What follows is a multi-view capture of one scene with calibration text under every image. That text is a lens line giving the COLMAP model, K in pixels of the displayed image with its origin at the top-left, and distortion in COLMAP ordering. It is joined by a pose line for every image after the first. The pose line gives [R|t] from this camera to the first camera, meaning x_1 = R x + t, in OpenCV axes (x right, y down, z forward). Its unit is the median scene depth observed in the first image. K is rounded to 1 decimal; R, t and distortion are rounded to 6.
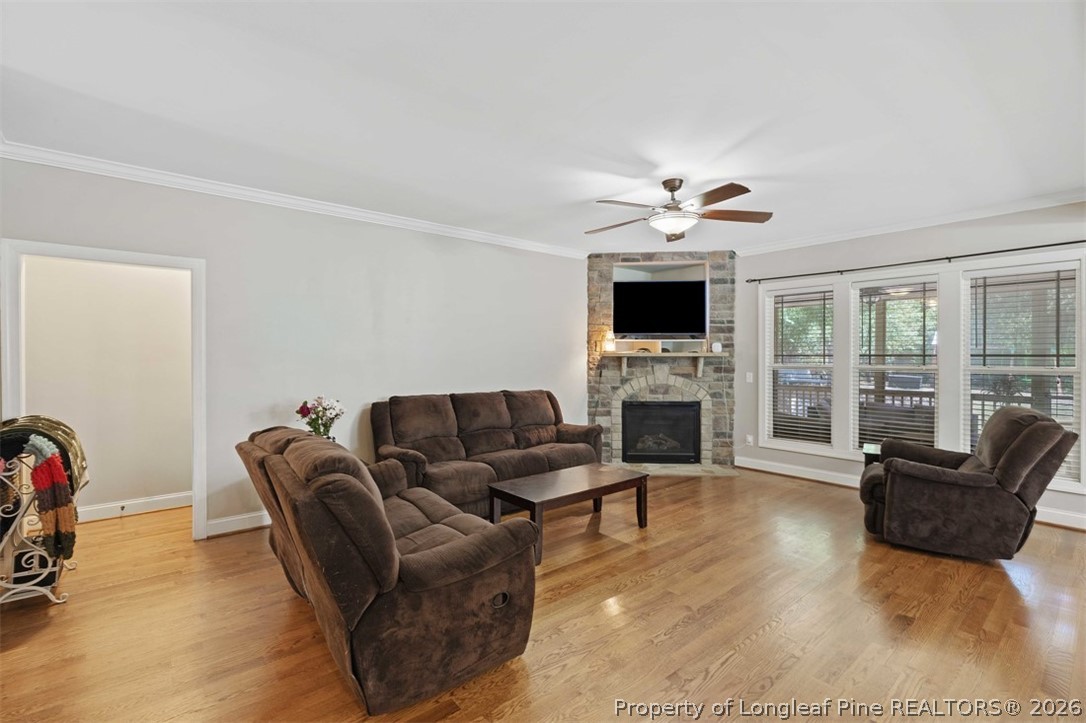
lens RADIAL K [[492.7, 0, 542.4], [0, 492.7, 359.9], [0, 0, 1]] dist [-0.001399, 0.000273]
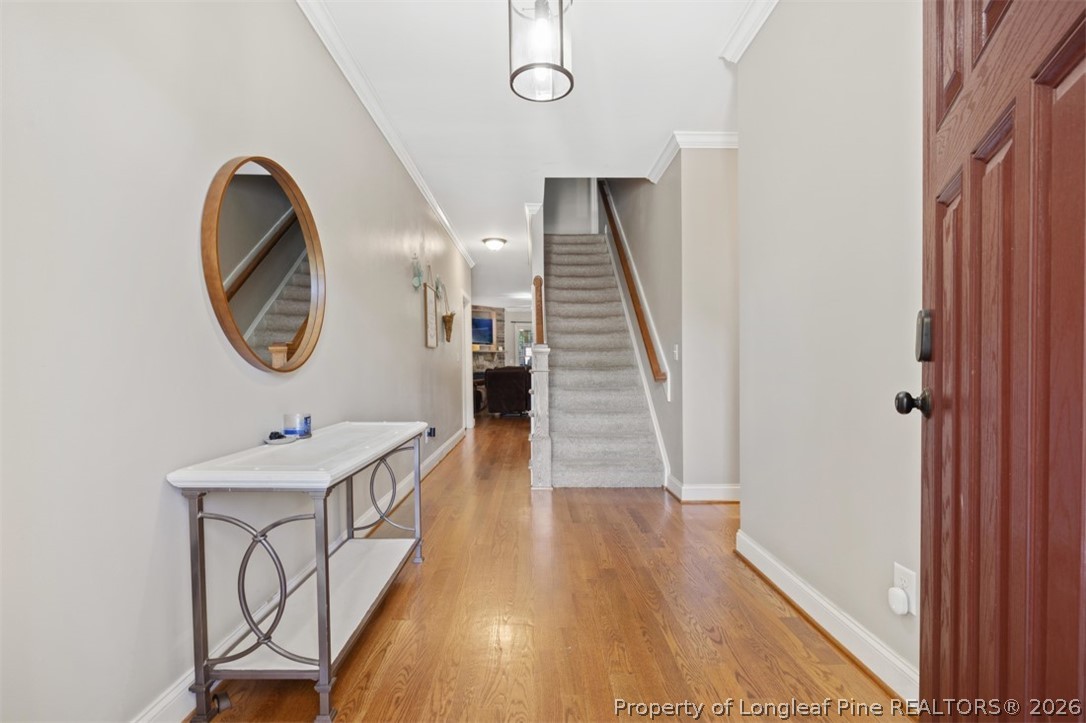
lens RADIAL K [[492.7, 0, 542.3], [0, 492.7, 364.4], [0, 0, 1]] dist [-0.001399, 0.000273]
pose [[0.633585, -0.008964, 0.773621, -1.346465], [0.002573, 0.999952, 0.009480, 0.028395], [-0.773669, -0.004016, 0.633578, -0.662573]]
